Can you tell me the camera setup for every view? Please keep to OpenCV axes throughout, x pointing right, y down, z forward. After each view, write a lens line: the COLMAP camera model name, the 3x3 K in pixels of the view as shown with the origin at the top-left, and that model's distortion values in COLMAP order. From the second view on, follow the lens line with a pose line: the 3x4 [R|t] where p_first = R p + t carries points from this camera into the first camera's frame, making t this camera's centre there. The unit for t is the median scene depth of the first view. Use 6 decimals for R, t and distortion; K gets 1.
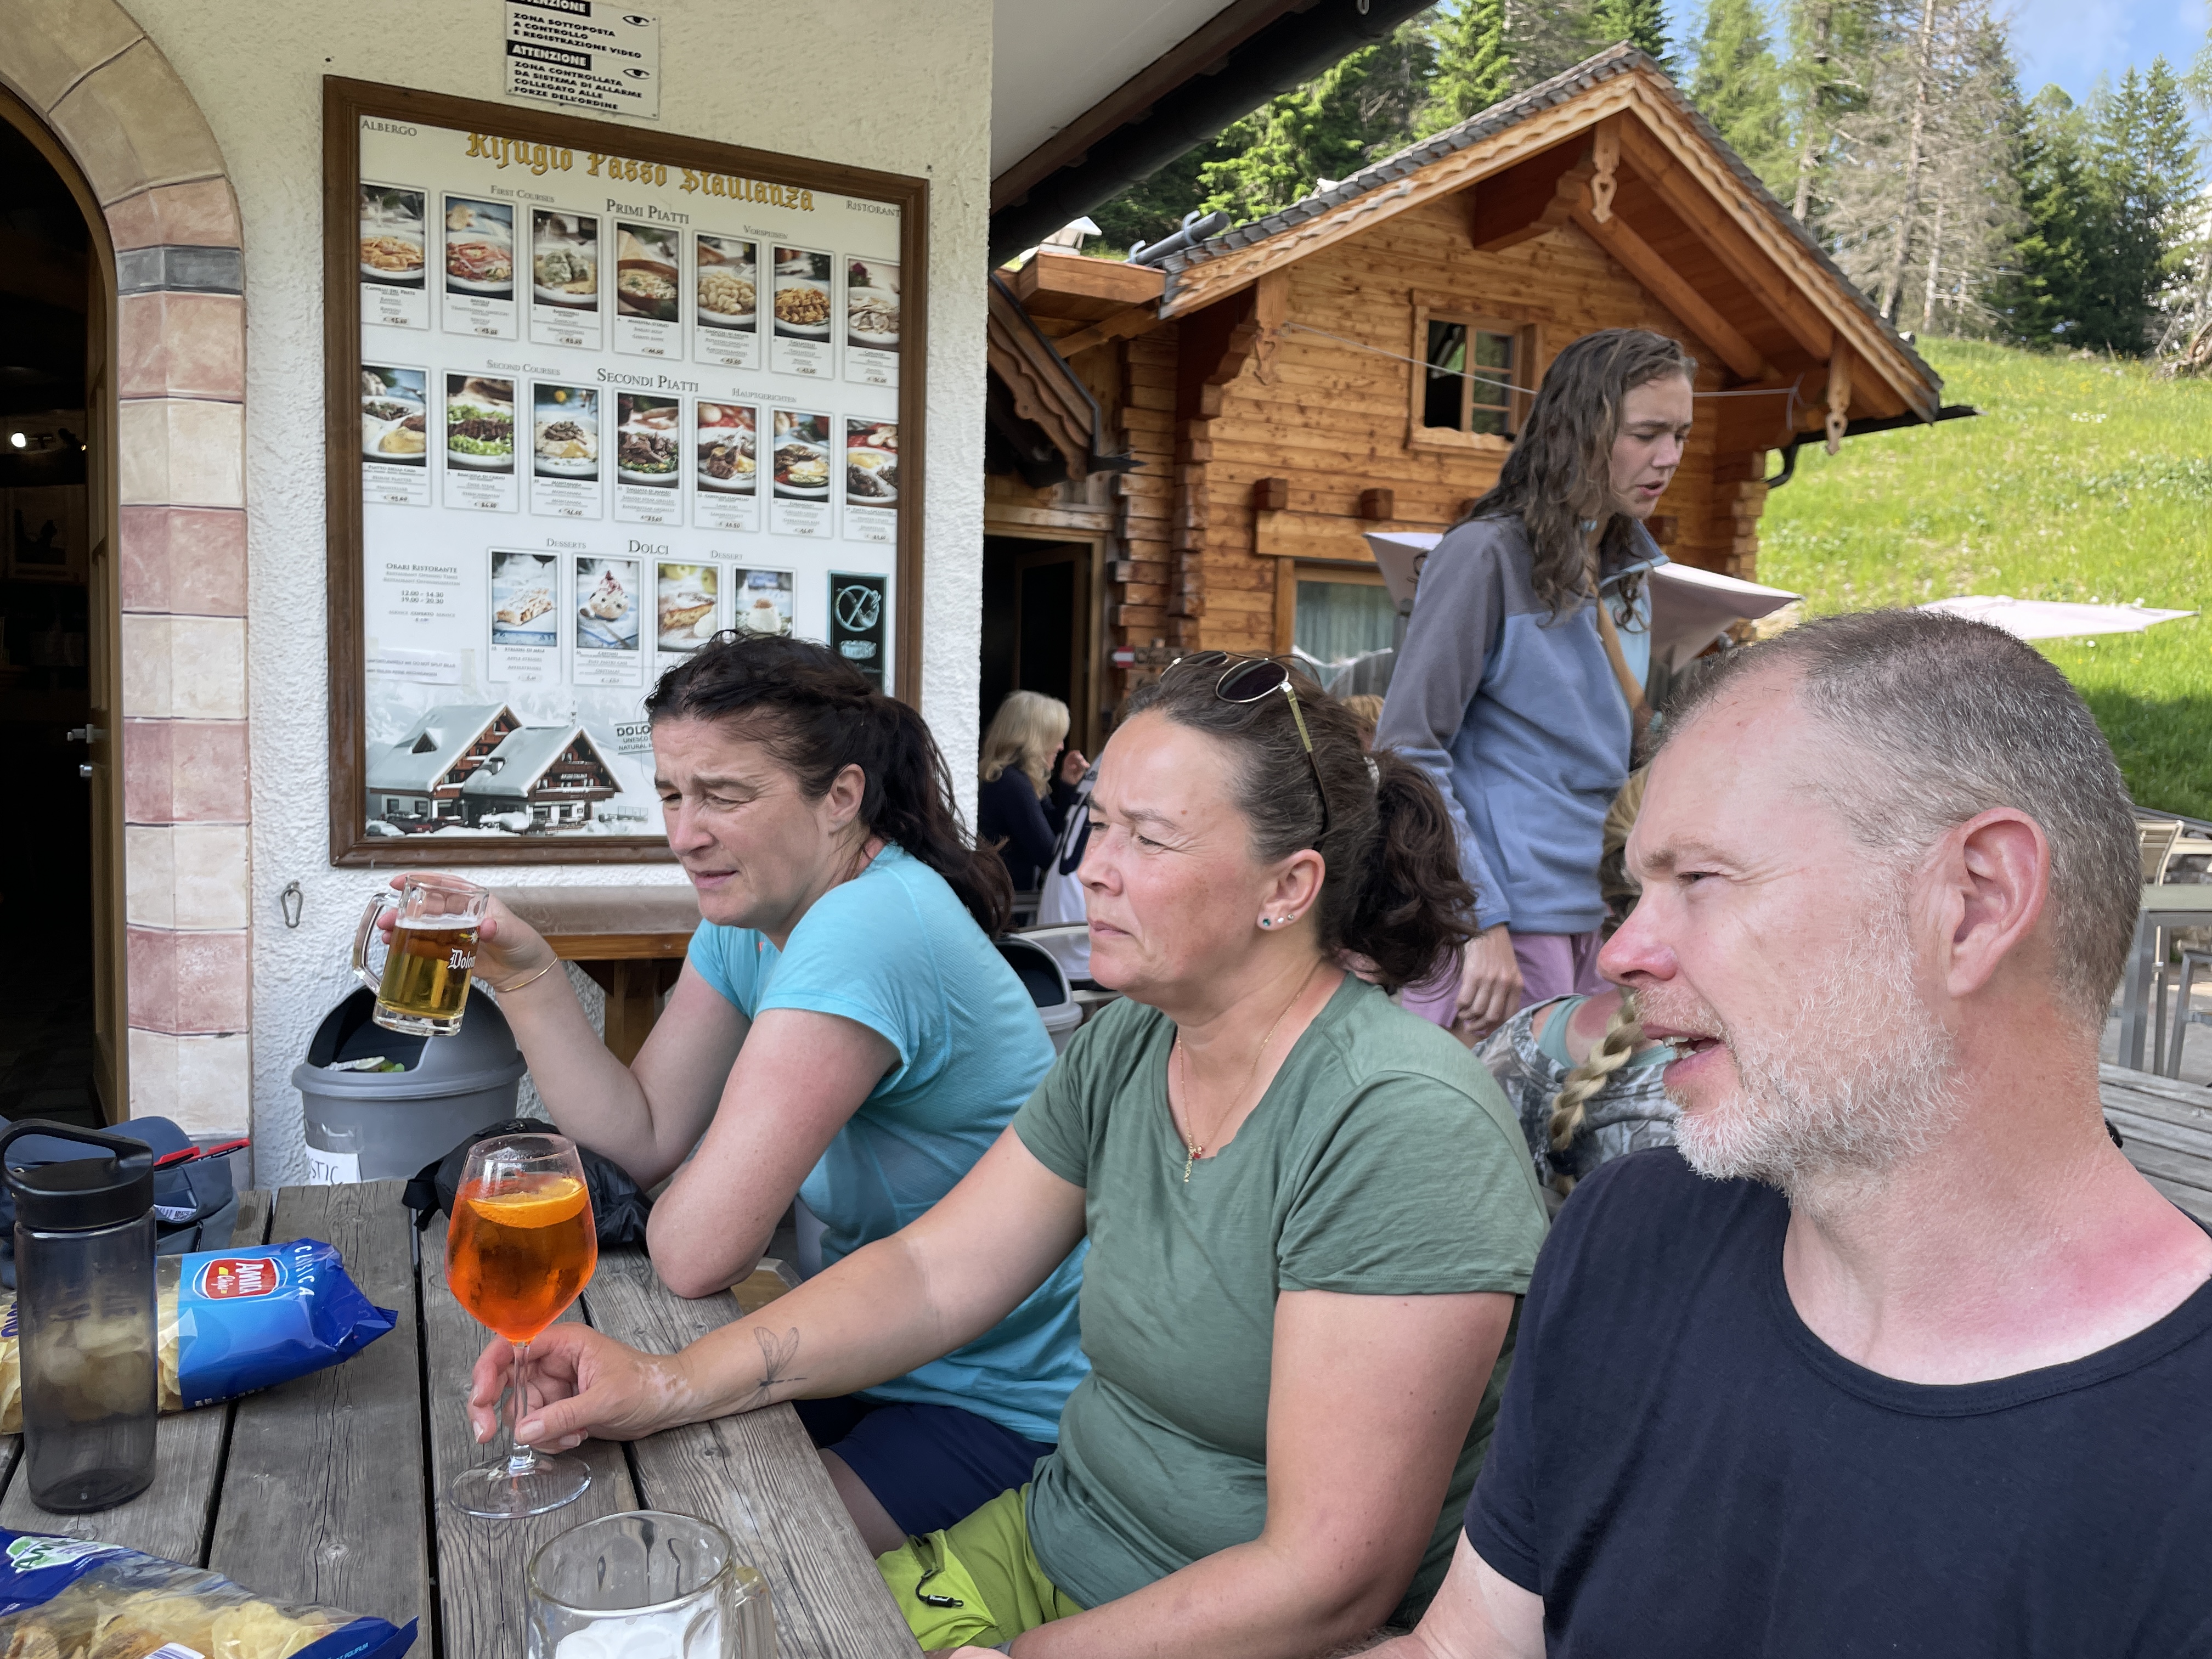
lens RADIAL K [[1670.7, 0, 1109.8], [0, 1670.7, 830.4], [0, 0, 1]] dist [0.059037, -0.069384]
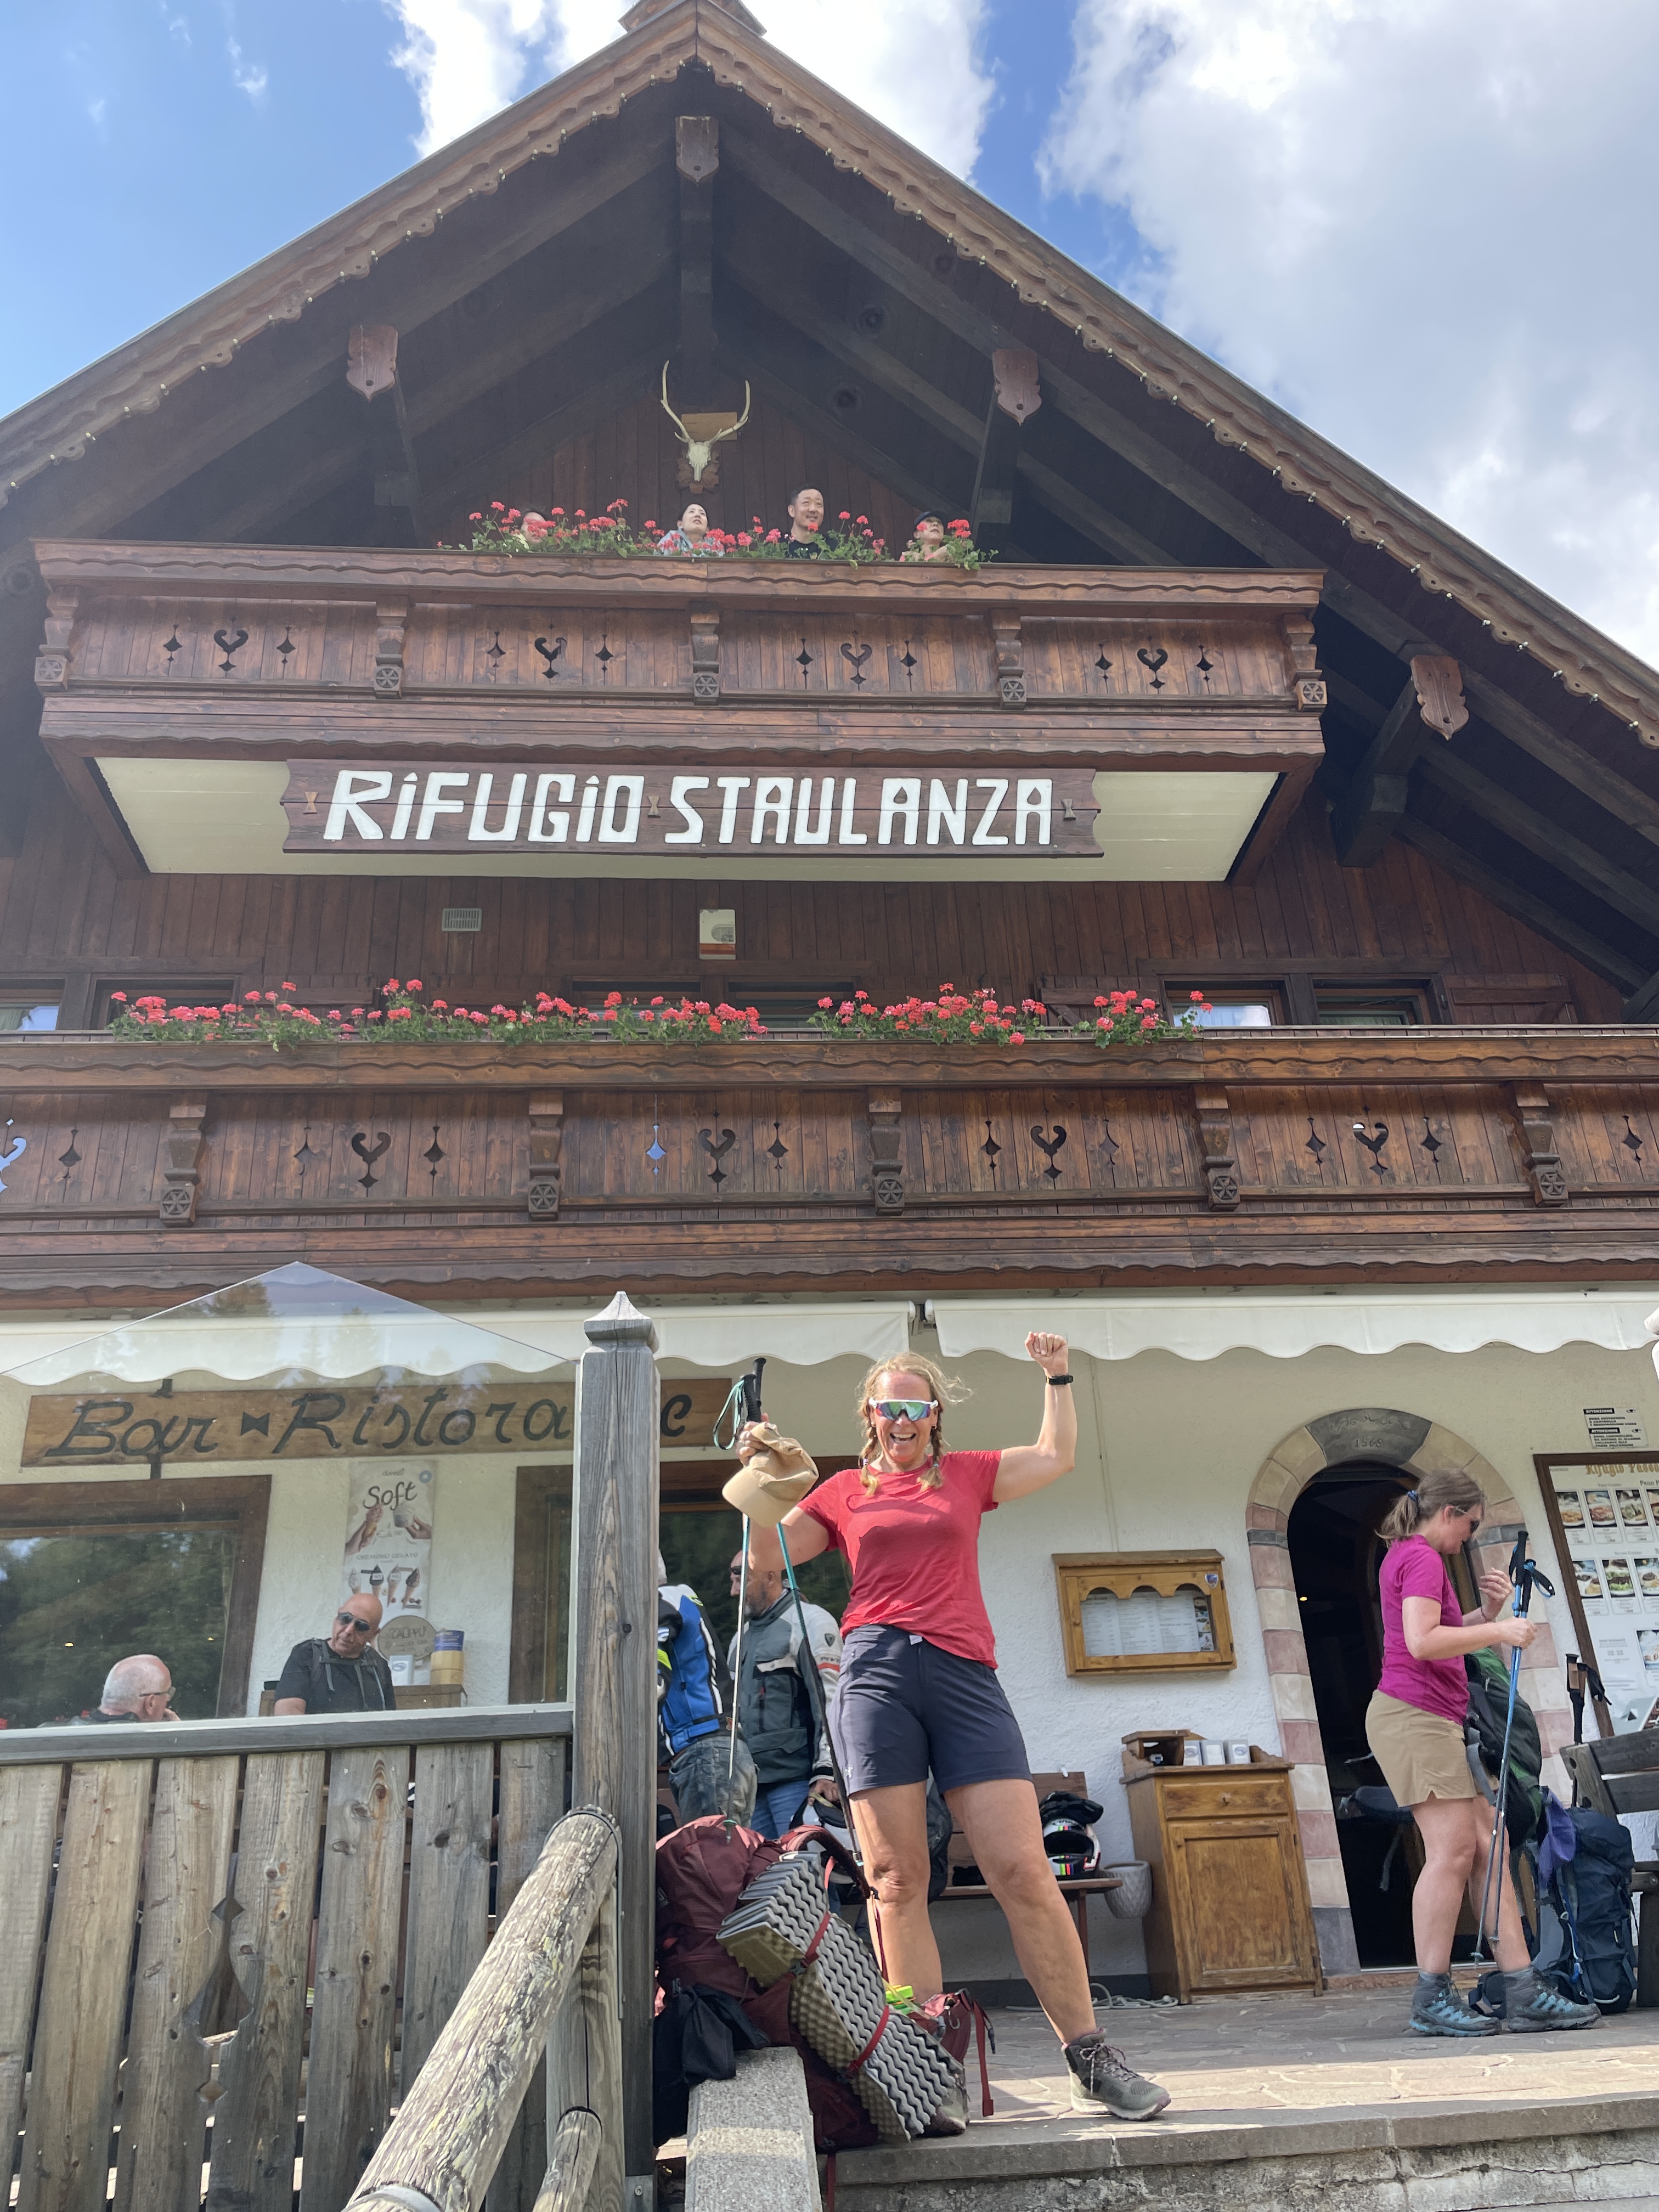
lens RADIAL K [[1670.7, 0, 832.4], [0, 1670.7, 1130.3], [0, 0, 1]] dist [0.059037, -0.069384]
pose [[0.931863, -0.223492, -0.285801, -0.589920], [0.052373, 0.862356, -0.503587, 0.376497], [0.359010, 0.454306, 0.815303, -1.716031]]
